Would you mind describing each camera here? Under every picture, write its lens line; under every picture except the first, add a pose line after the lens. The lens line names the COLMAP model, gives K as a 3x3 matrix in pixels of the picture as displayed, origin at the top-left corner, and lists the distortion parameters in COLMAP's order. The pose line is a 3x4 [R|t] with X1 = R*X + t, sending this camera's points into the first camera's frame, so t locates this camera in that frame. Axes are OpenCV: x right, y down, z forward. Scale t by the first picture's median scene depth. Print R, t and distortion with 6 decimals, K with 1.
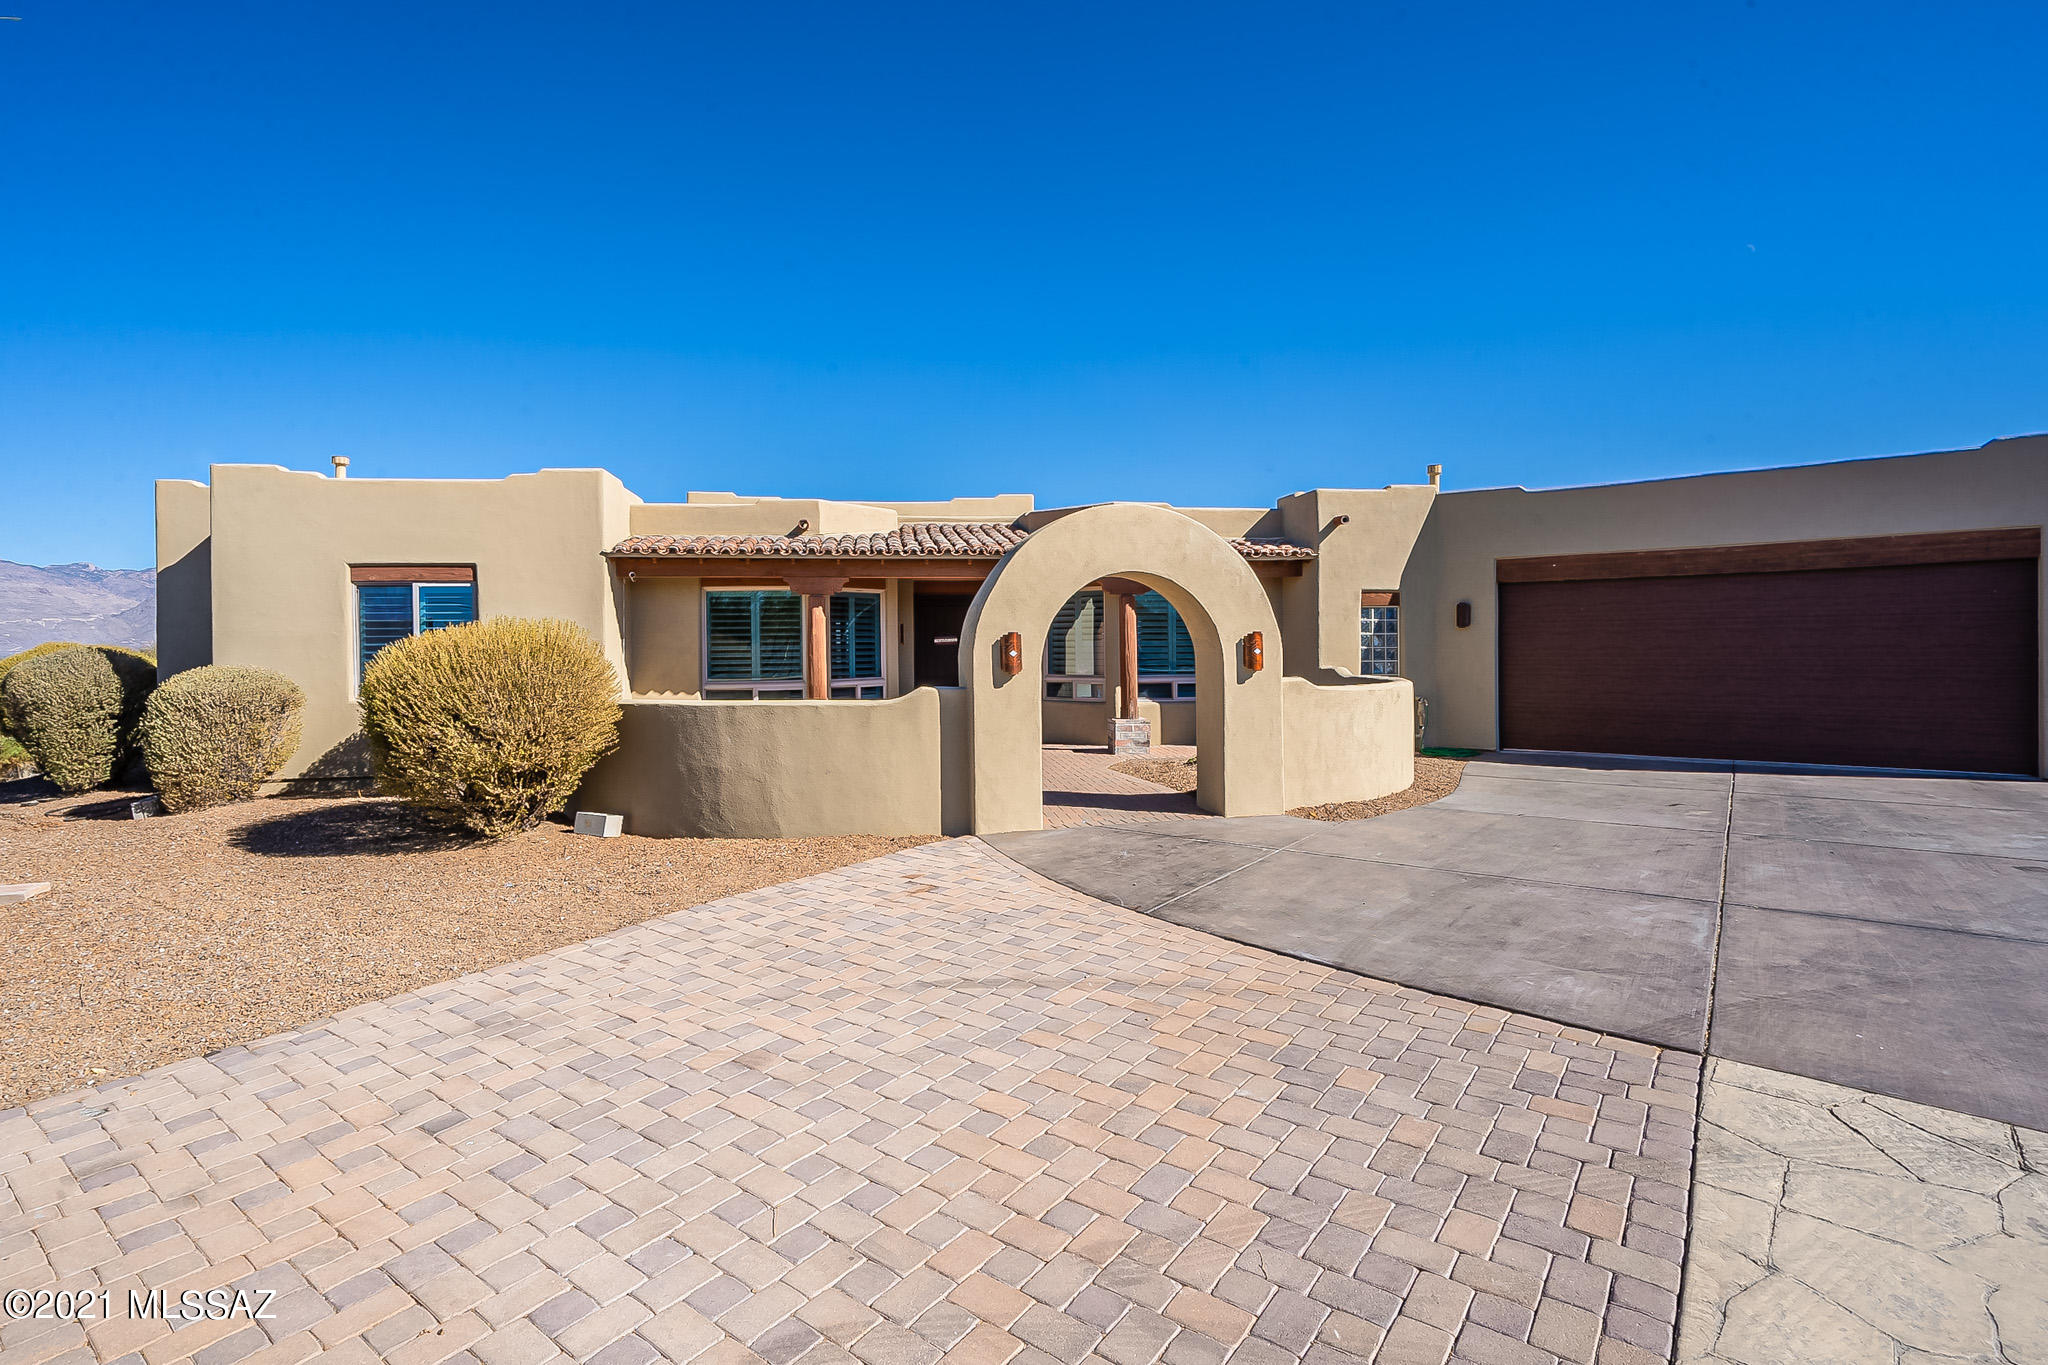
lens RADIAL K [[974.5, 0, 1021.0], [0, 974.5, 643.1], [0, 0, 1]] dist [-0.002452, 0.000193]
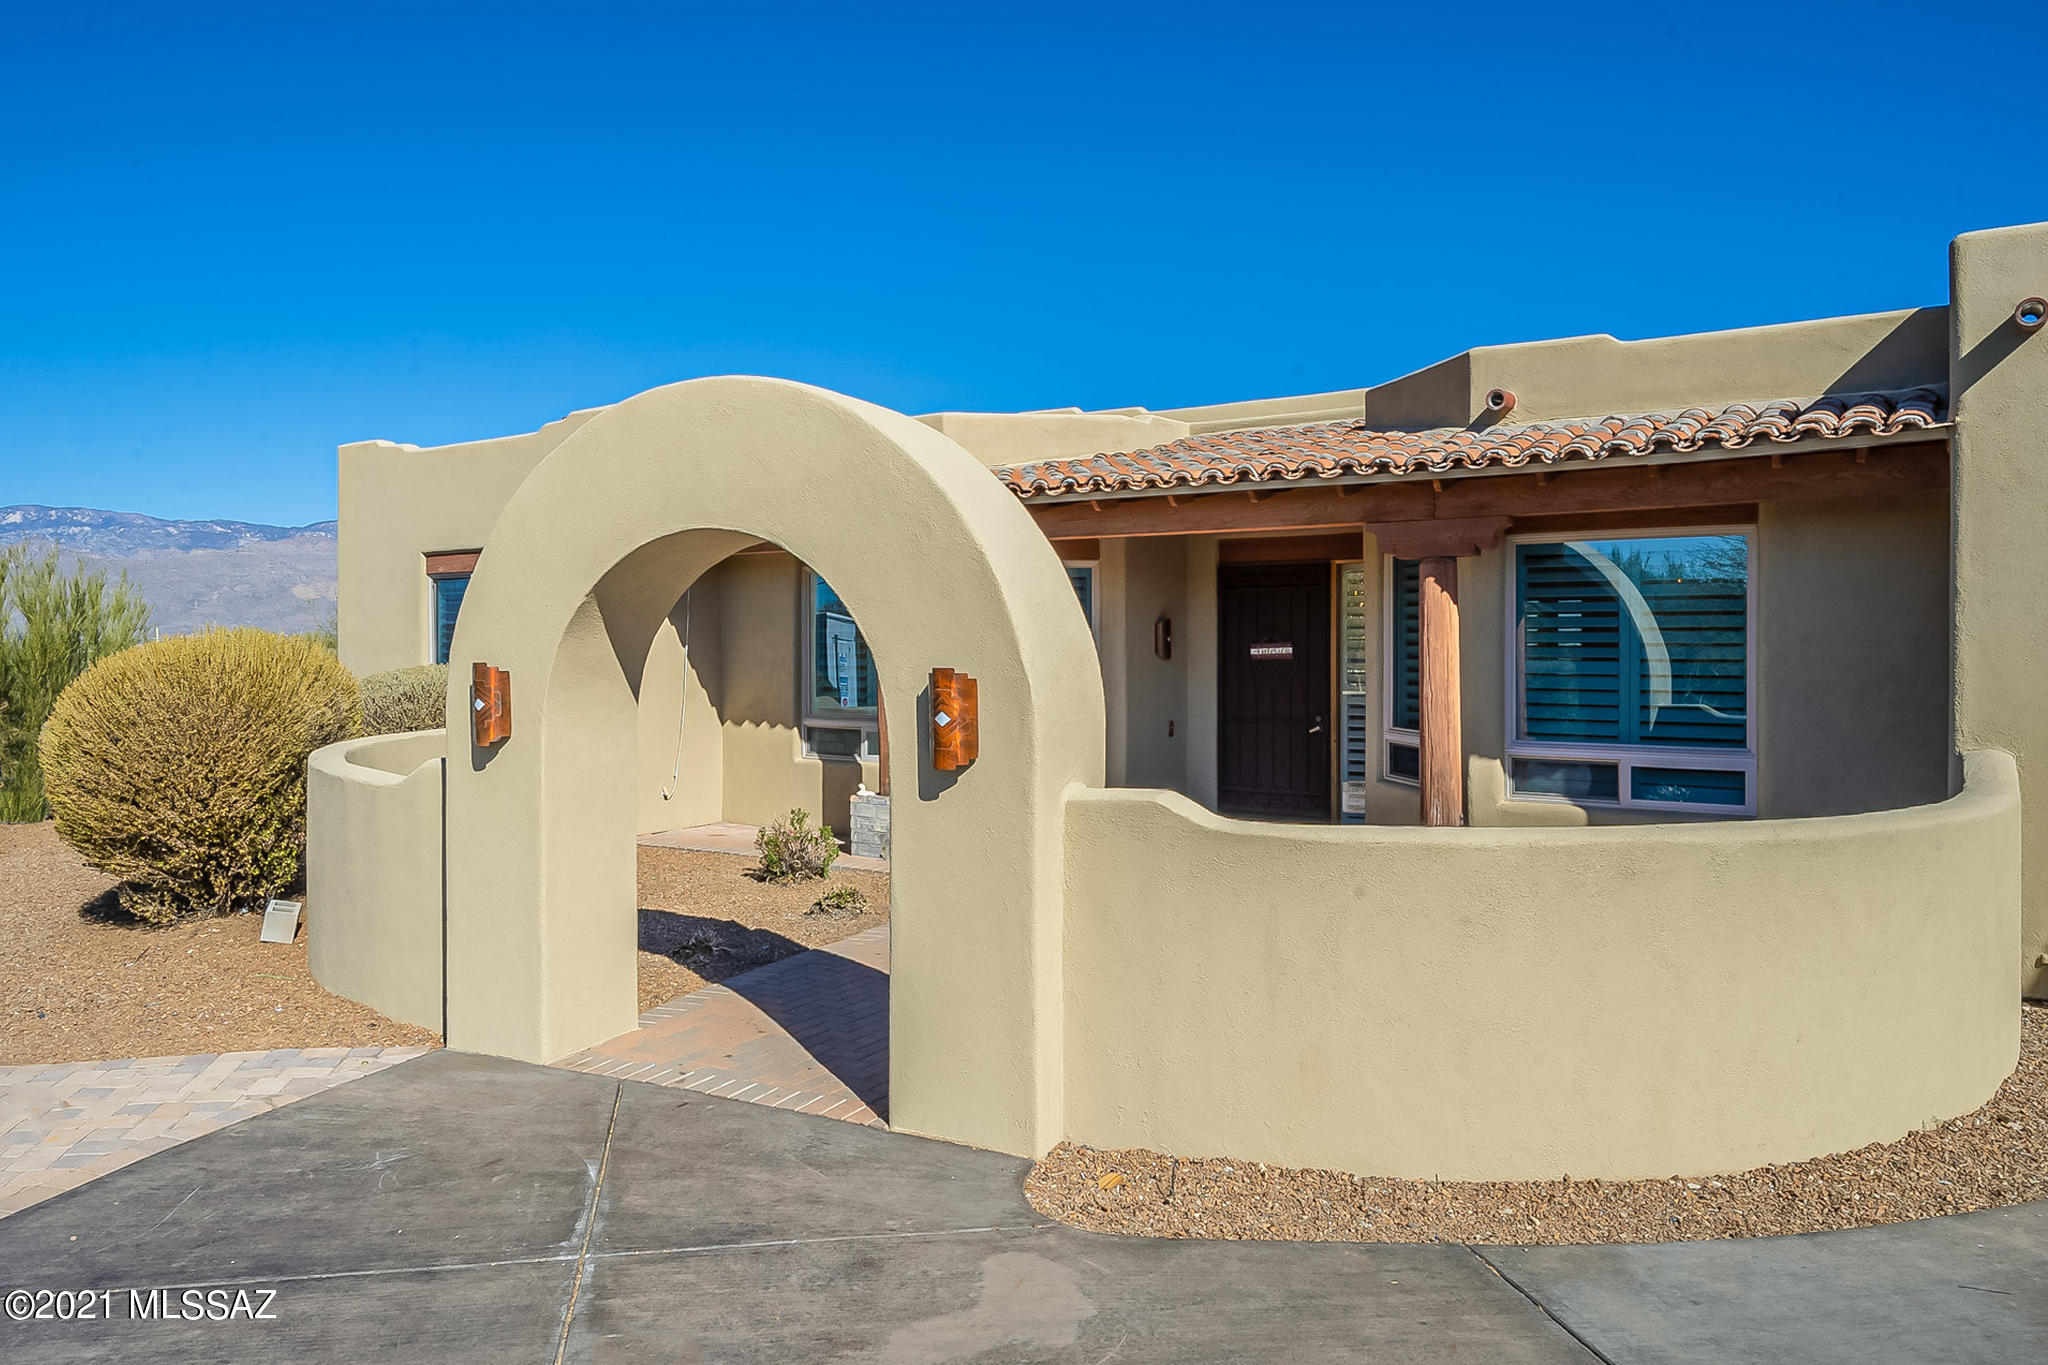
lens RADIAL K [[1426.4, 0, 961.5], [0, 1426.4, 676.7], [0, 0, 1]] dist [0.005608, 0.000281]
pose [[0.717213, 0.026902, -0.696335, 0.445783], [-0.004594, 0.999415, 0.033880, -0.018759], [0.696839, -0.021100, 0.716917, 0.426641]]
